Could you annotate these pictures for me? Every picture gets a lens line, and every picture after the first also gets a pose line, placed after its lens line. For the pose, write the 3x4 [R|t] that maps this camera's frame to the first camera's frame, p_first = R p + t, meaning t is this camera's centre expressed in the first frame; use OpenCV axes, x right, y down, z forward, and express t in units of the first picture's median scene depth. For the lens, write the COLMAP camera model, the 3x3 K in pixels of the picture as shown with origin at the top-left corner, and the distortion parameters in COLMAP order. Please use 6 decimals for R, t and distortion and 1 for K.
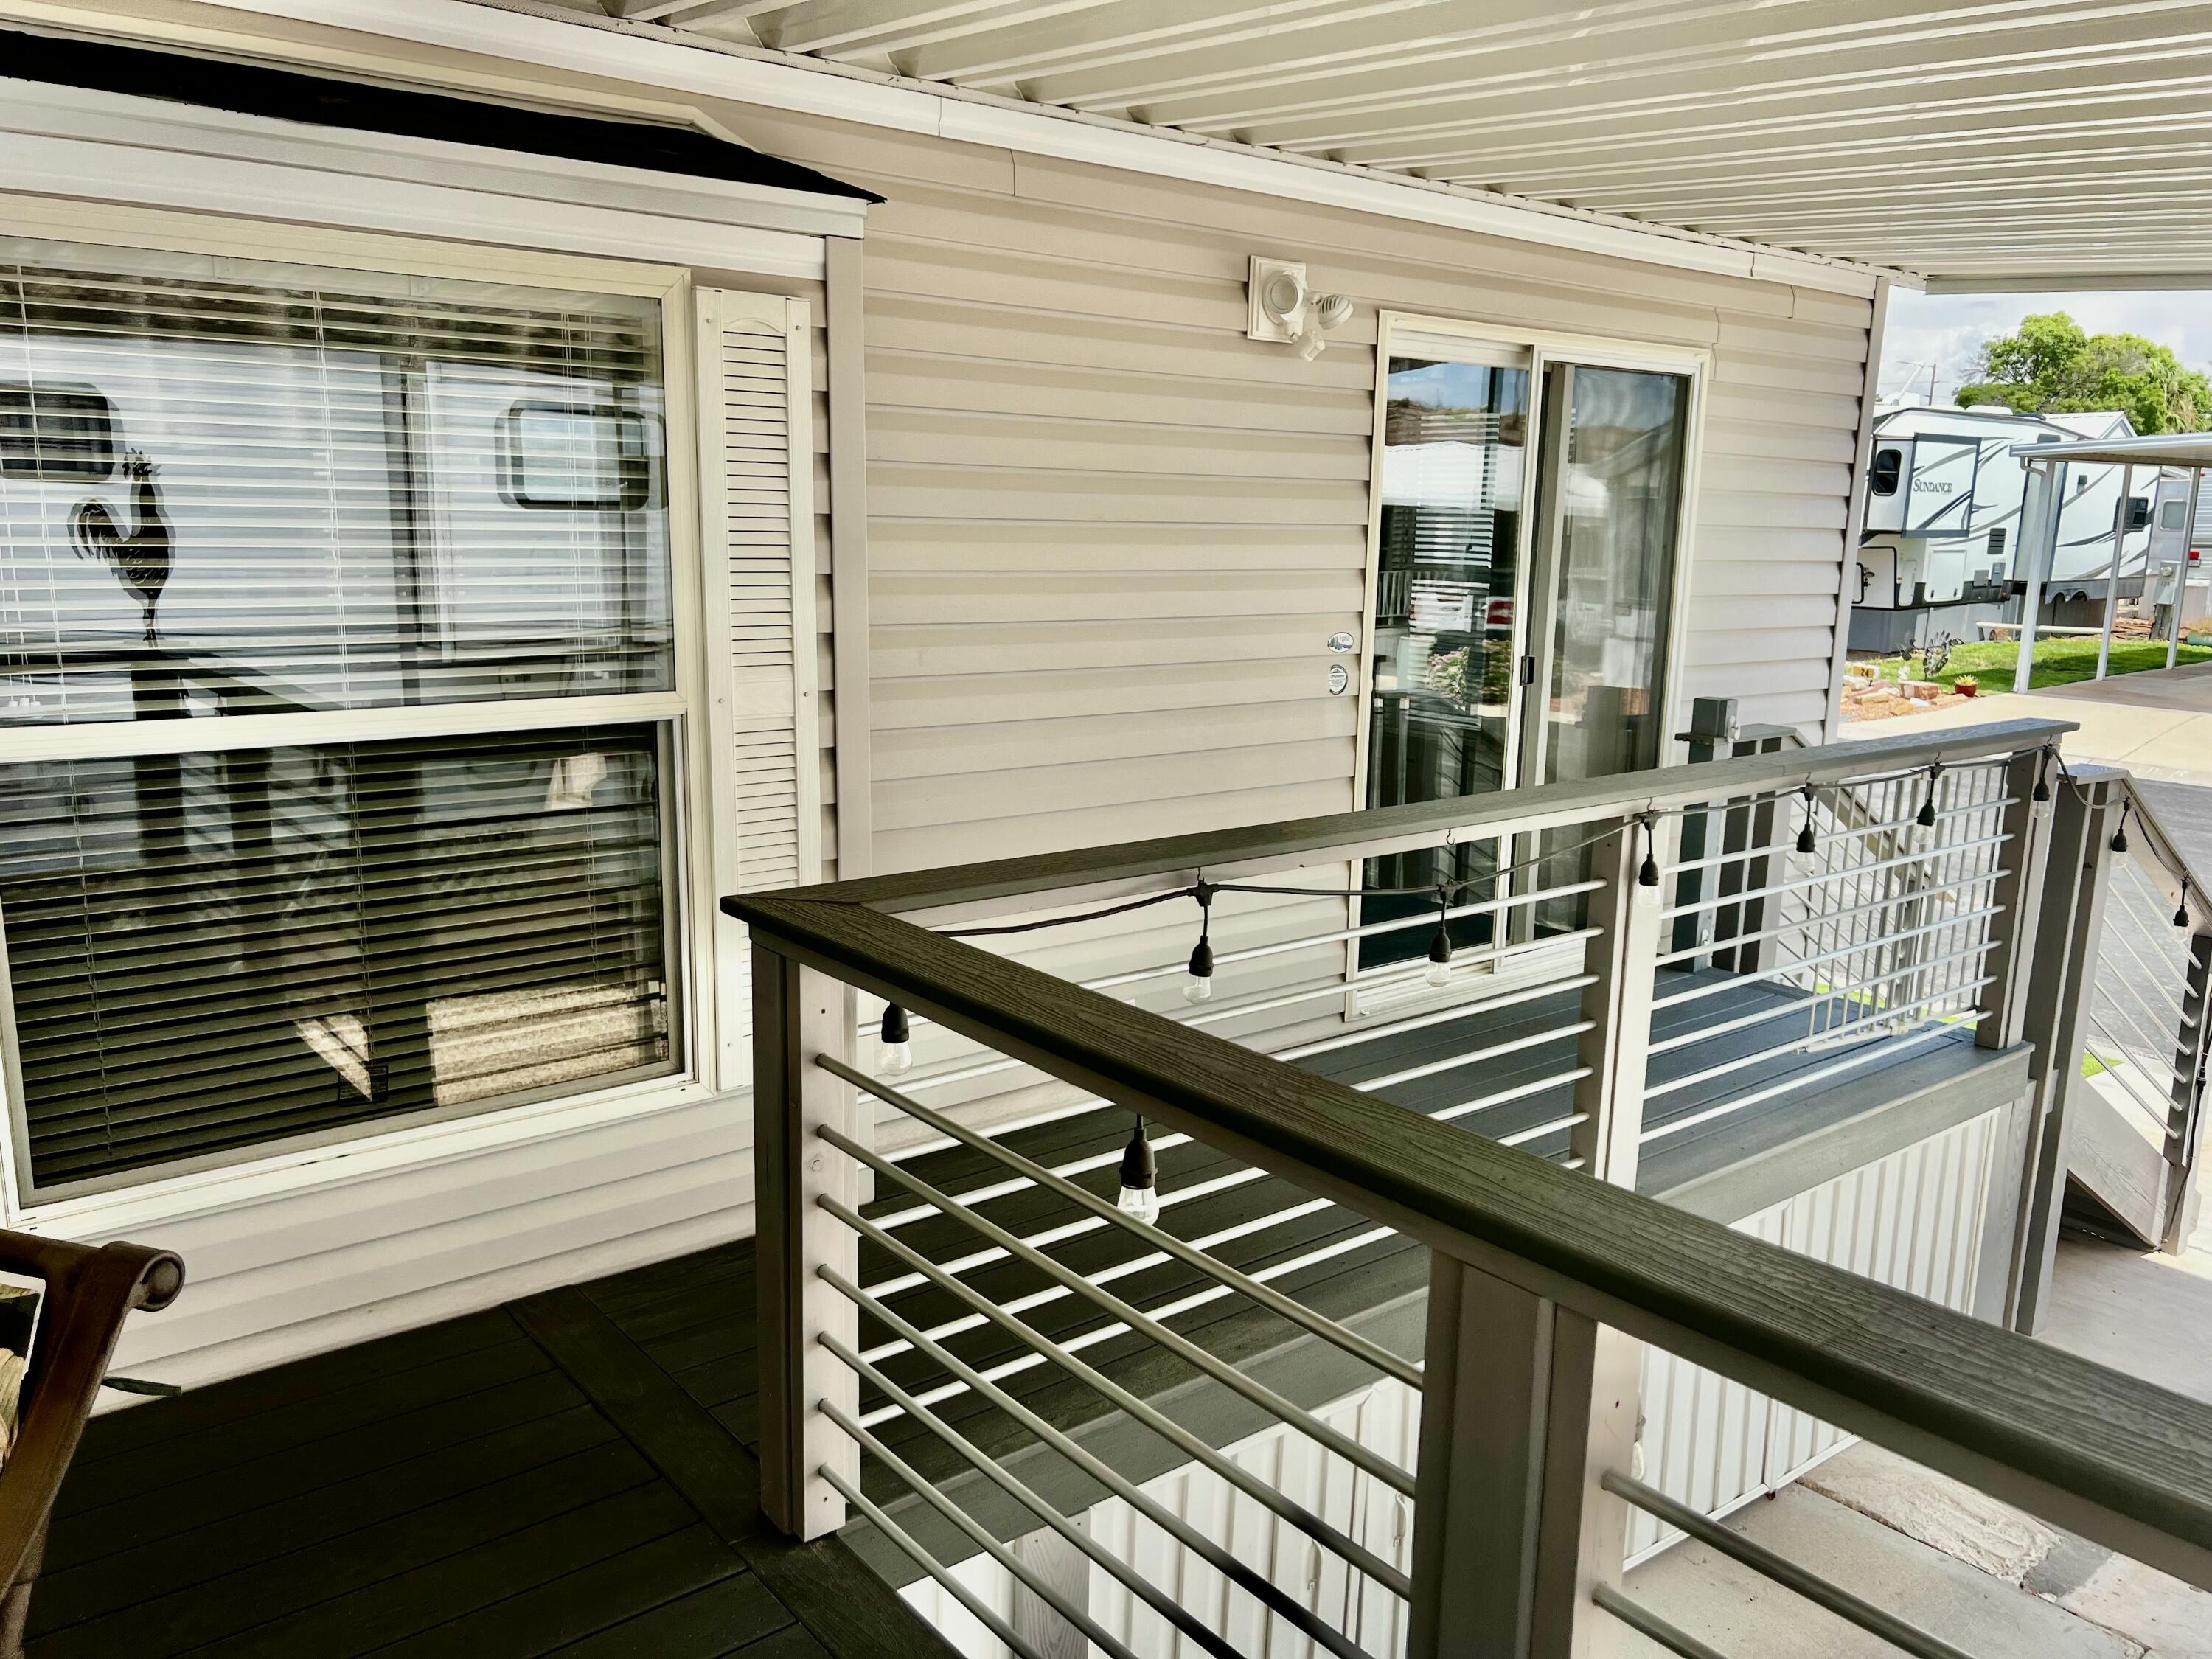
lens RADIAL K [[1677.3, 0, 1104.4], [0, 1677.3, 836.1], [0, 0, 1]] dist [0.048550, -0.056514]
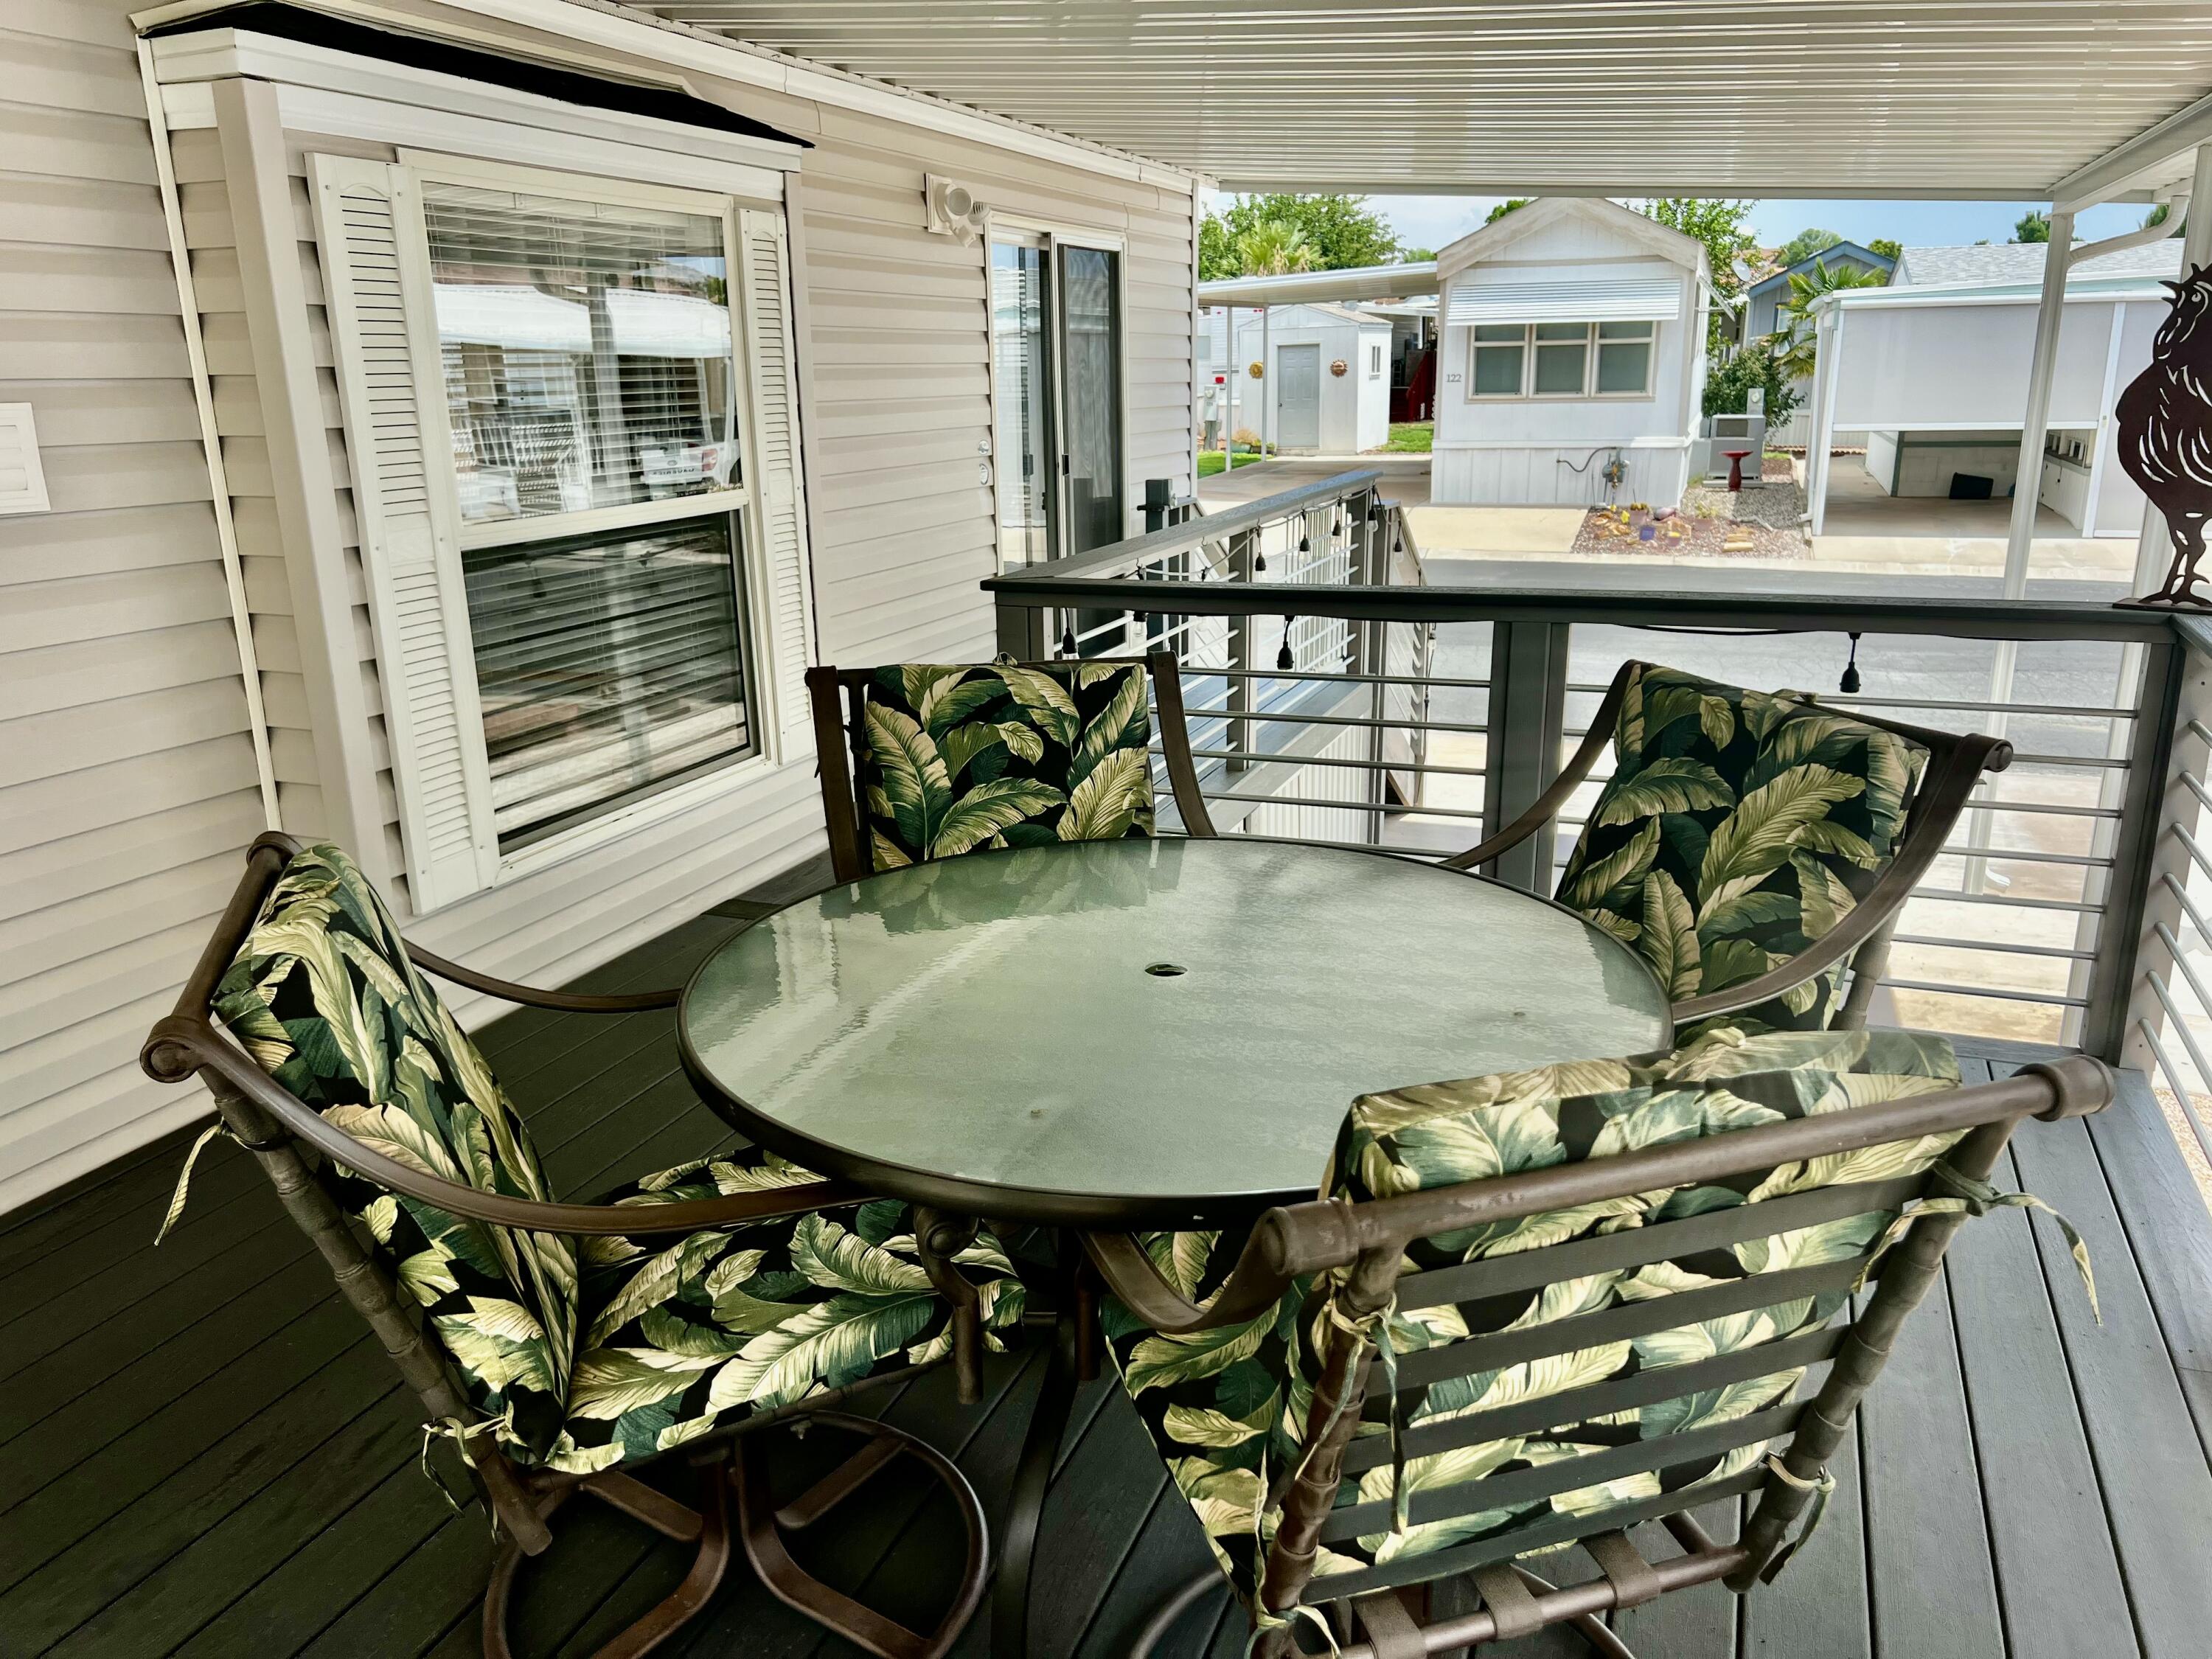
lens RADIAL K [[1676.9, 0, 1112.3], [0, 1676.9, 840.2], [0, 0, 1]] dist [0.061672, -0.064279]
pose [[0.860612, -0.172790, 0.479052, -0.500910], [0.131105, 0.984147, 0.119444, 0.056153], [-0.492097, -0.039989, 0.869622, -0.311824]]
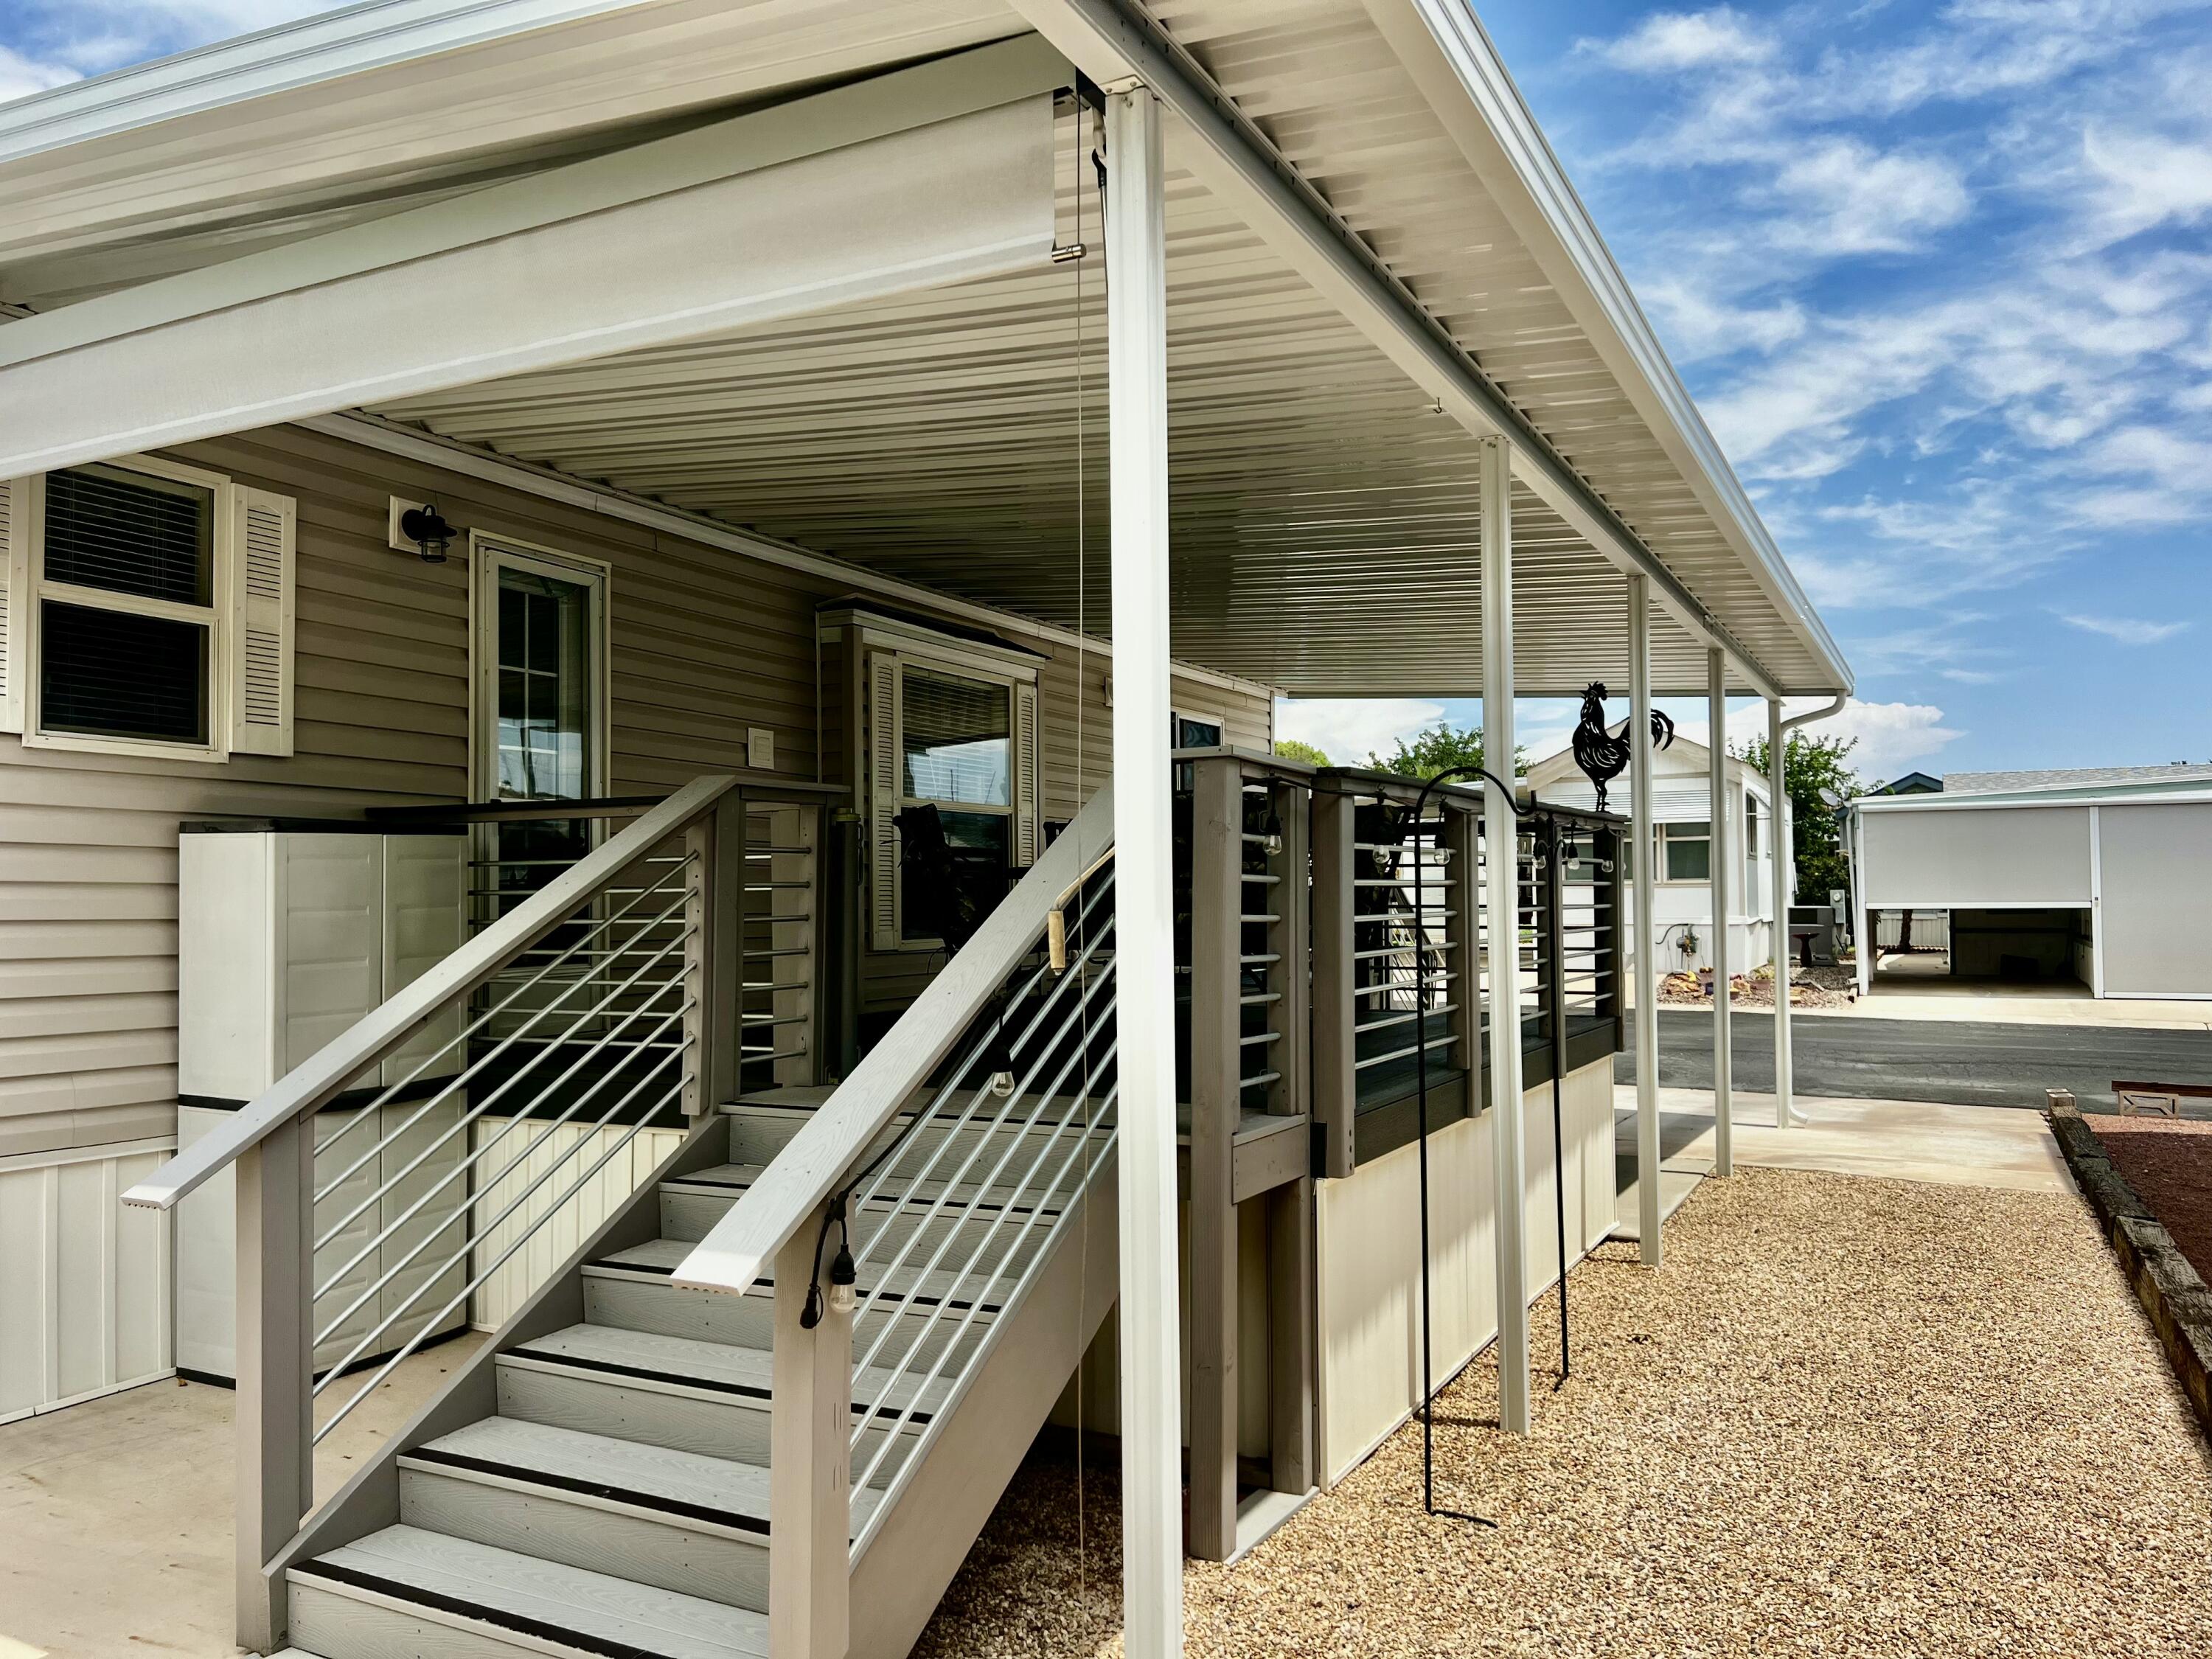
lens RADIAL K [[1677.3, 0, 1104.4], [0, 1677.3, 836.1], [0, 0, 1]] dist [0.048550, -0.056514]
pose [[0.913561, -0.012766, 0.406501, -0.911266], [0.105183, 0.972919, -0.205830, 0.415235], [-0.392865, 0.230796, 0.890163, -1.210658]]
